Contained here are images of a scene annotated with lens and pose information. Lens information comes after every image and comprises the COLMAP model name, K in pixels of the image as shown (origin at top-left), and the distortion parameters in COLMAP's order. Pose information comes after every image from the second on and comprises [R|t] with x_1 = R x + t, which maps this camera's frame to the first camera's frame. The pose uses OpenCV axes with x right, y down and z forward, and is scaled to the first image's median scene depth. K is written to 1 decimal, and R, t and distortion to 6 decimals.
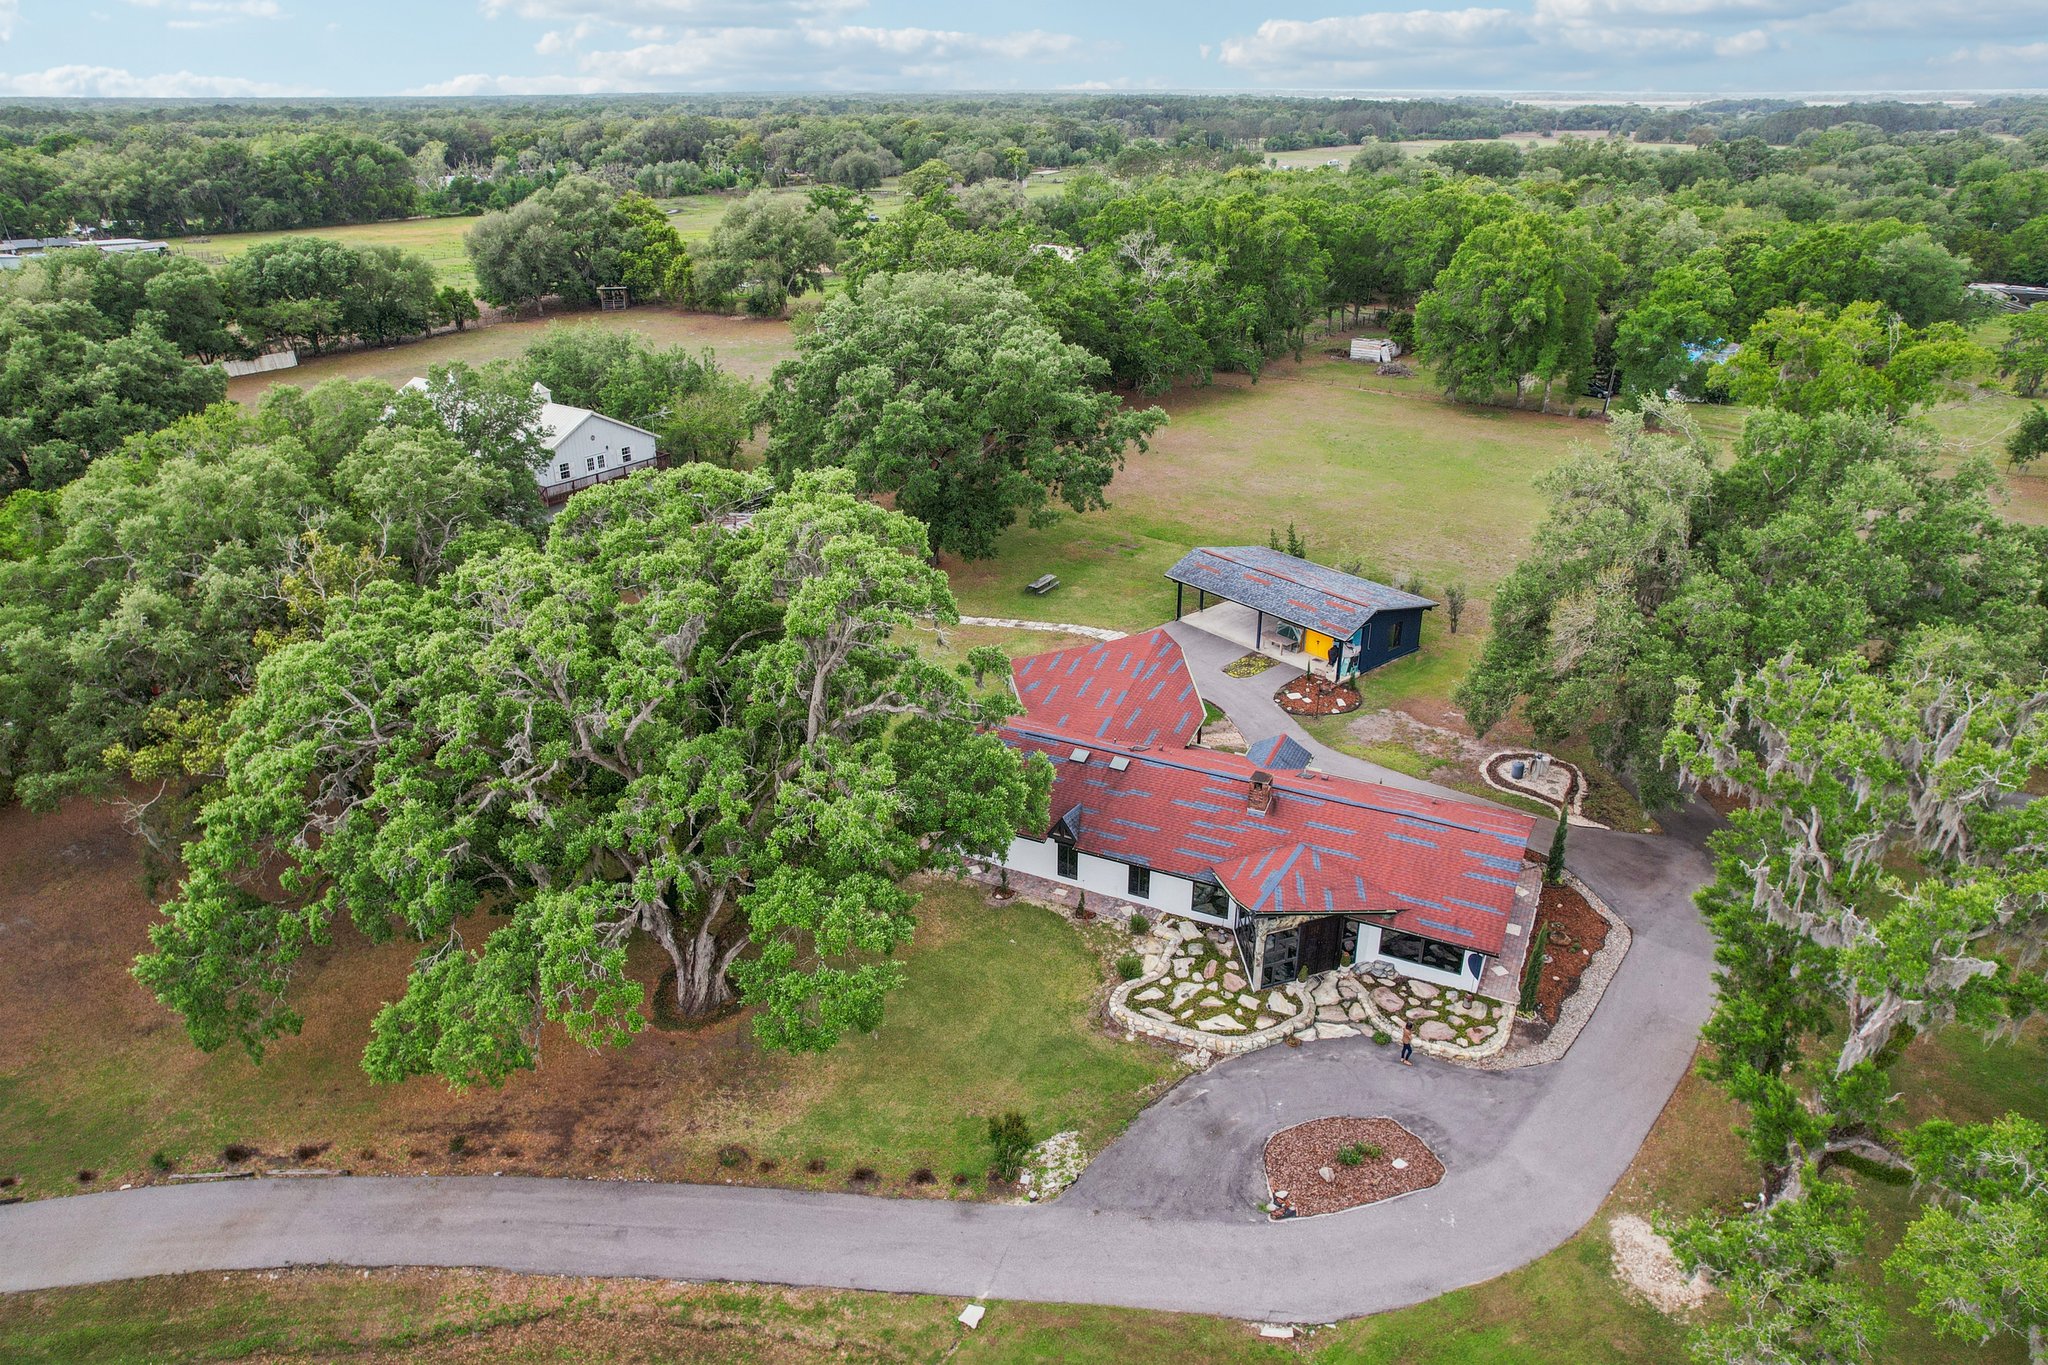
lens RADIAL K [[1314.8, 0, 1031.9], [0, 1314.8, 677.6], [0, 0, 1]] dist [-0.040569, 0.000993]
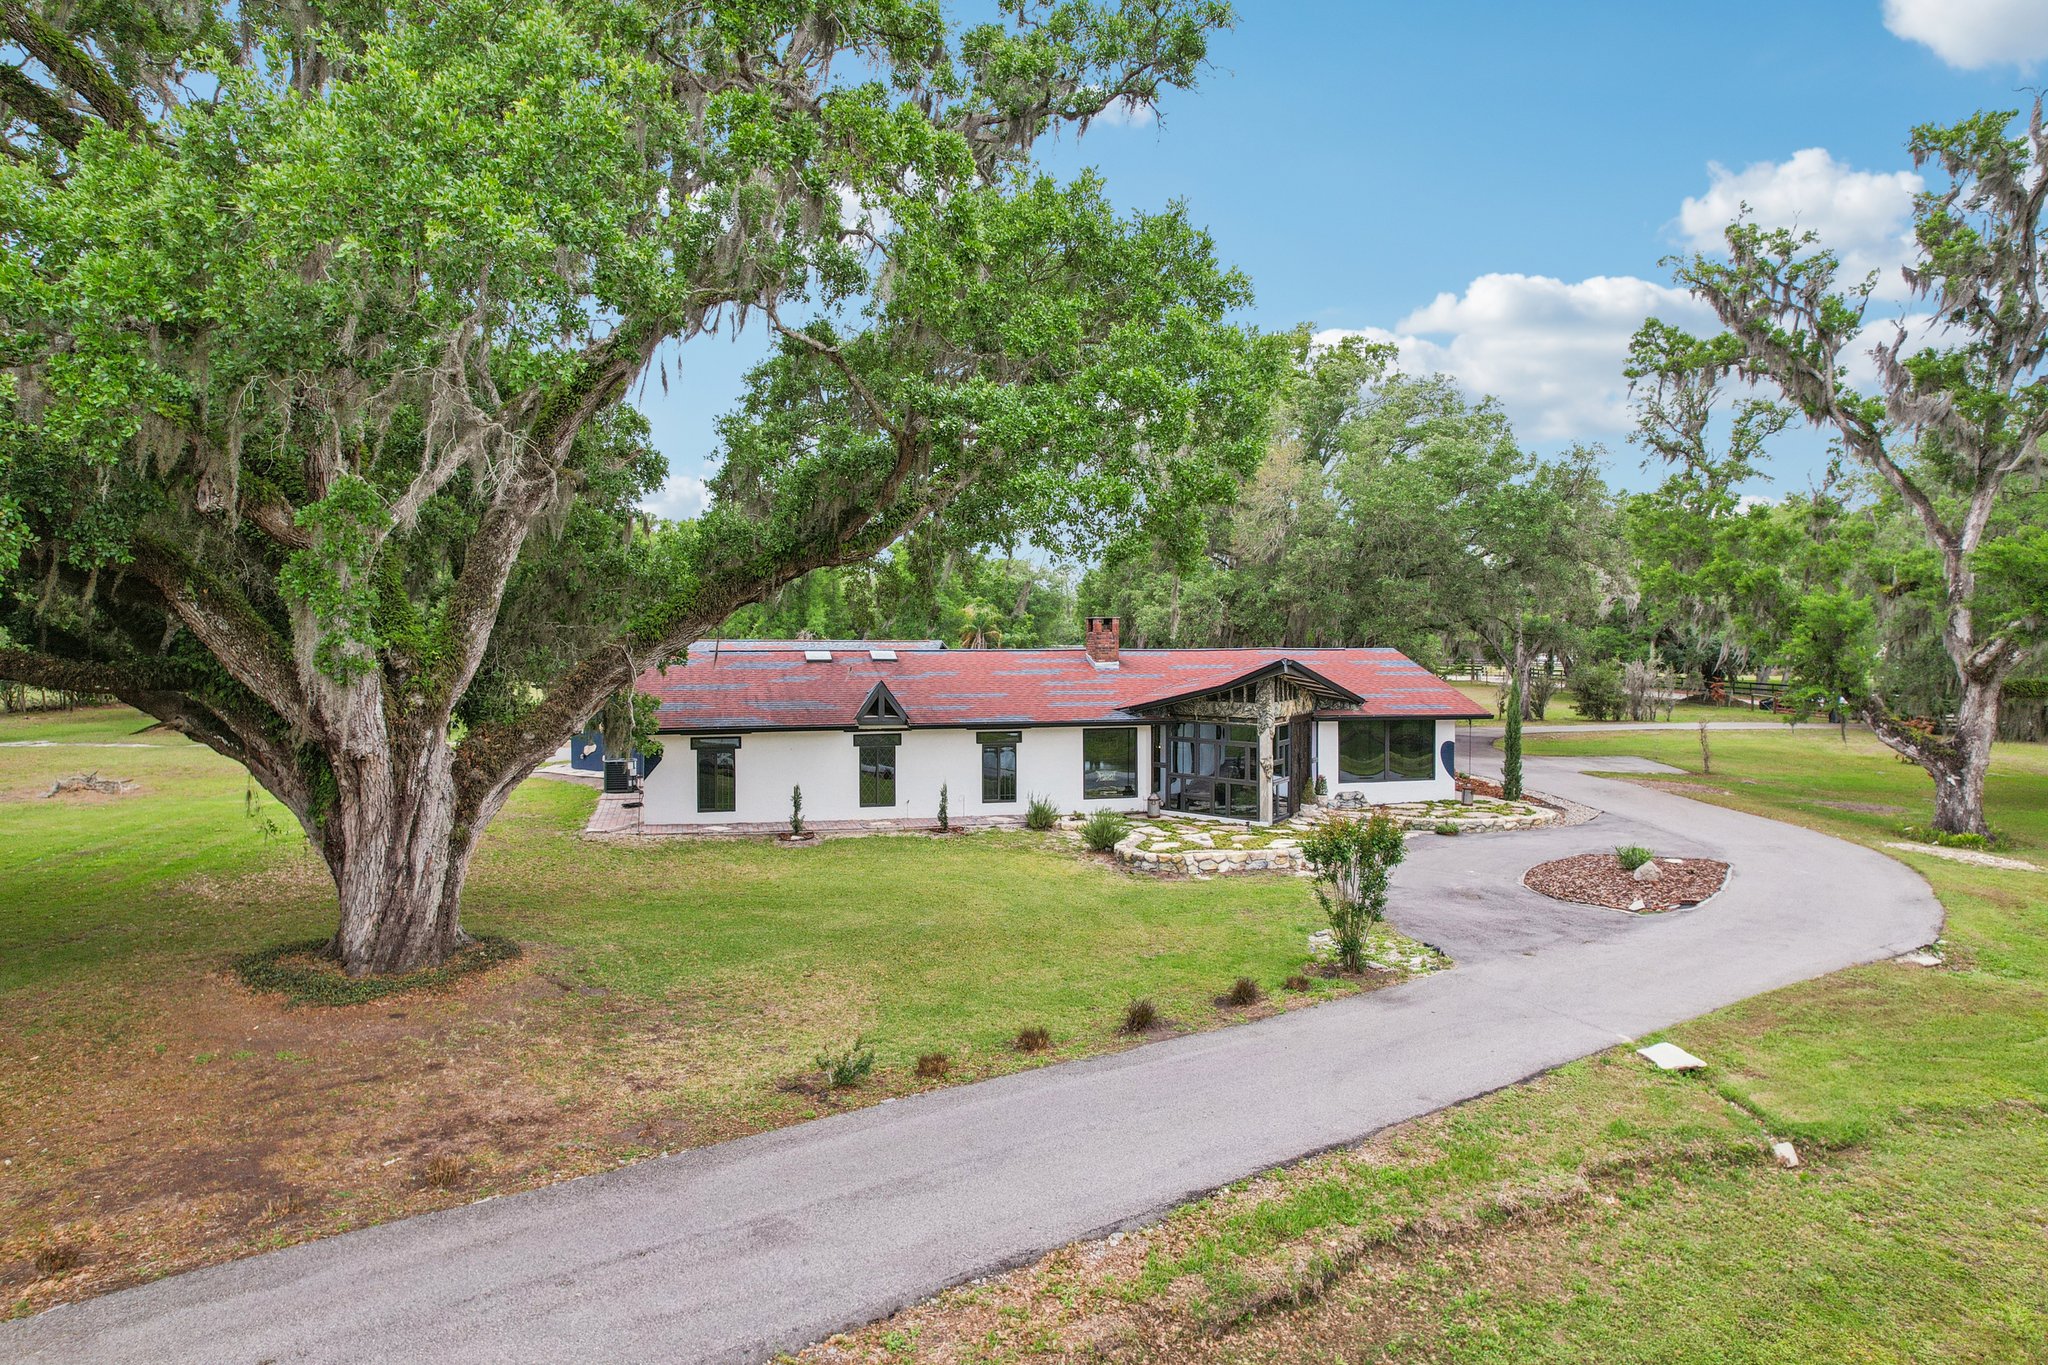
lens RADIAL K [[1316.9, 0, 1031.7], [0, 1316.9, 588.4], [0, 0, 1]] dist [-0.060106, 0.052936]
pose [[0.751104, 0.031918, 0.659412, -0.375345], [0.264964, 0.900280, -0.345384, 0.337183], [-0.604680, 0.434140, 0.667746, 0.587316]]
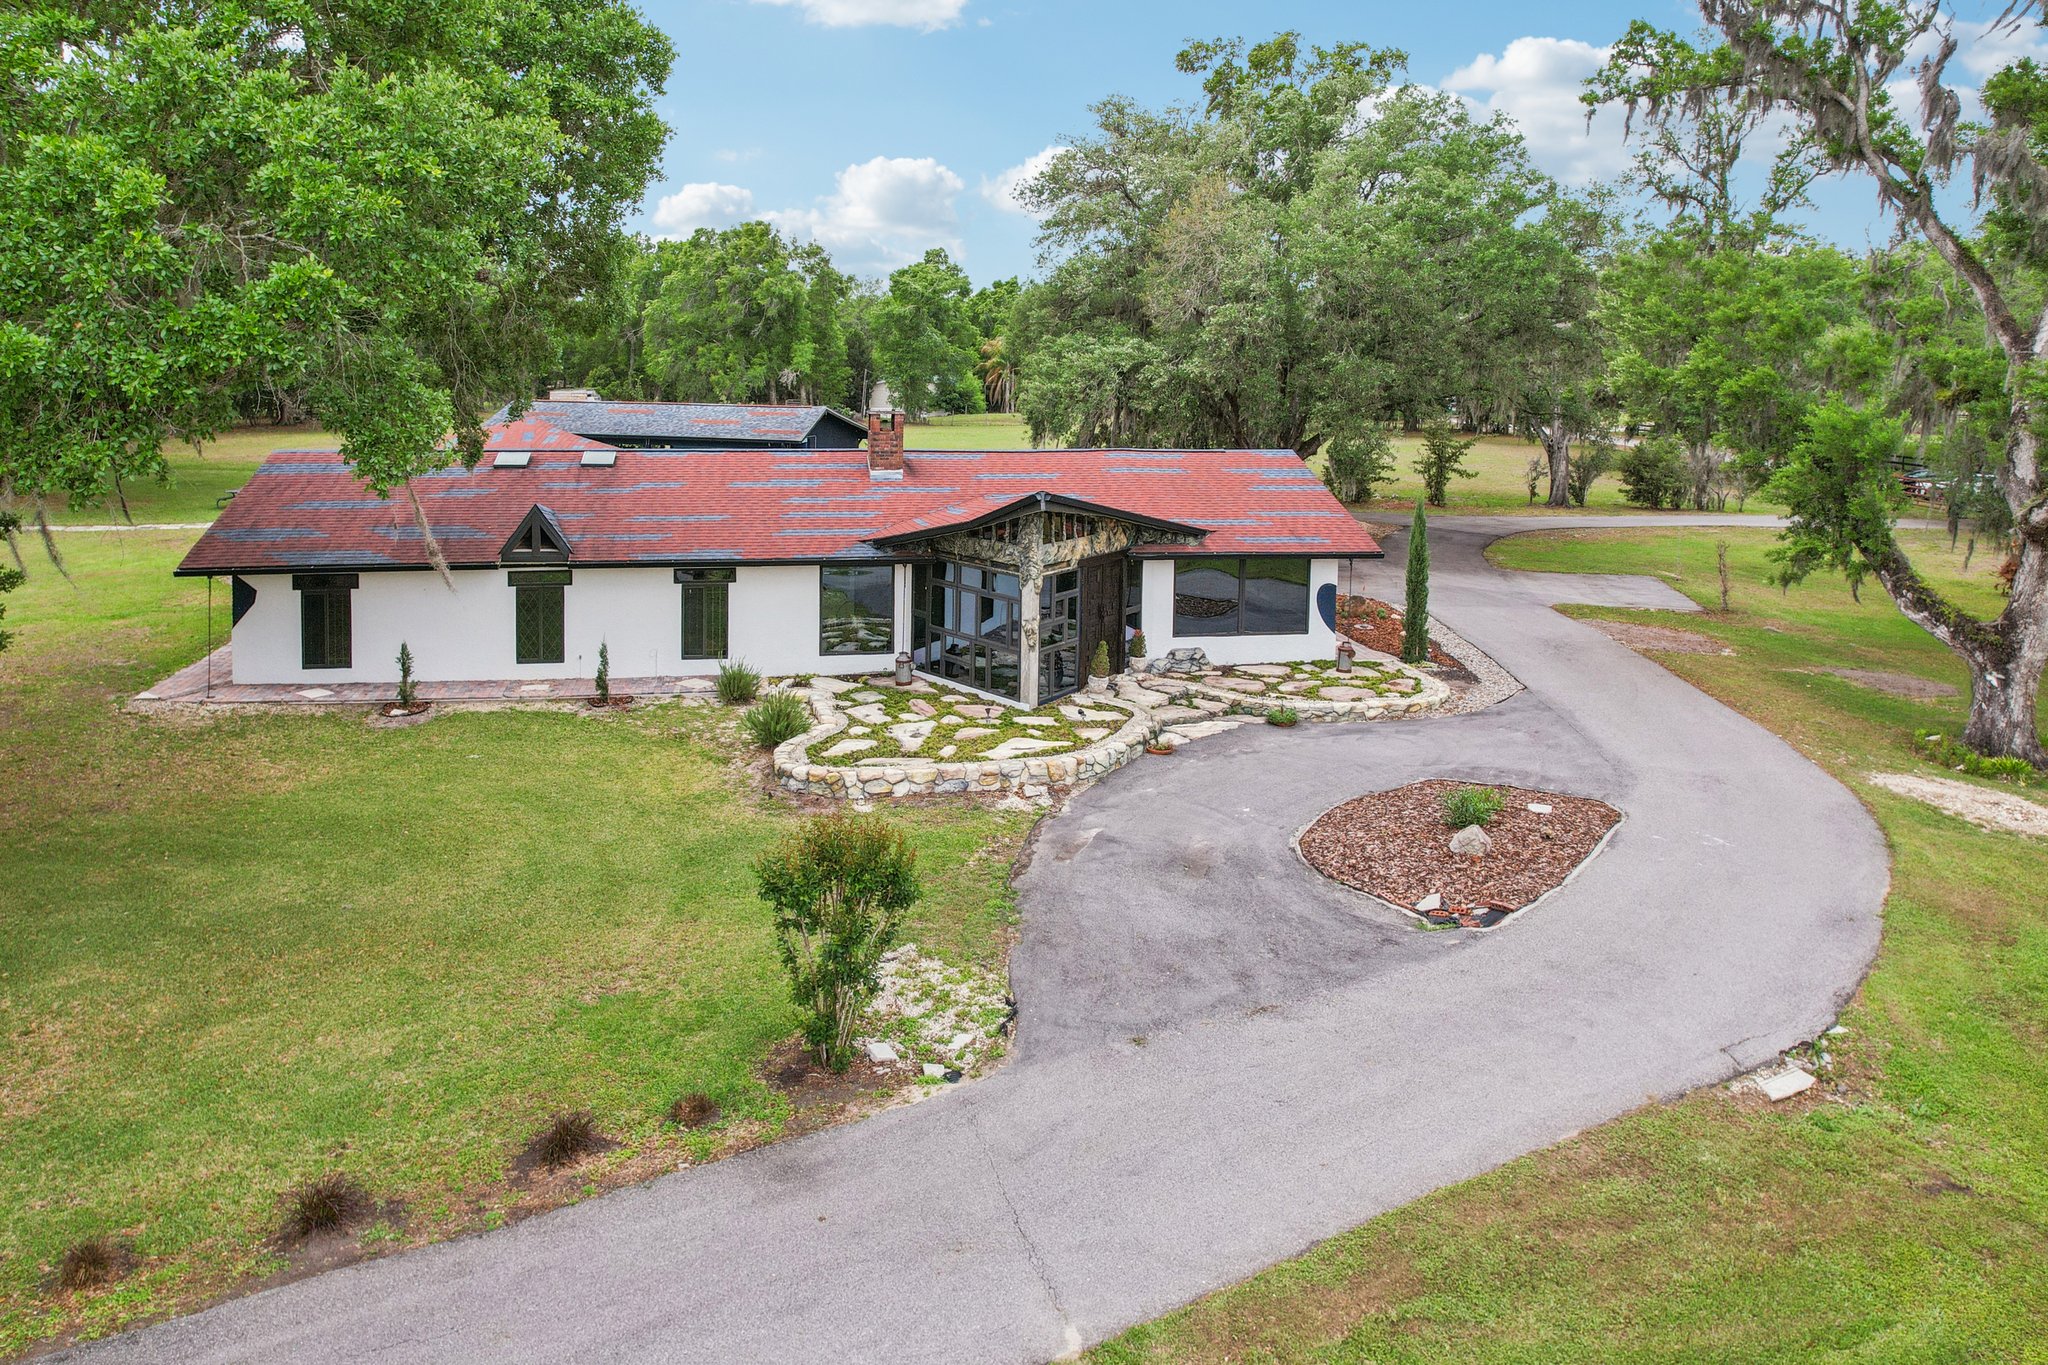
lens RADIAL K [[1391.8, 0, 1027.6], [0, 1391.8, 378.2], [0, 0, 1]] dist [-0.026577, 0.003795]
pose [[0.799852, 0.011364, 0.600090, -0.156427], [0.225273, 0.921041, -0.317705, 0.298476], [-0.556318, 0.389301, 0.734136, 0.572353]]
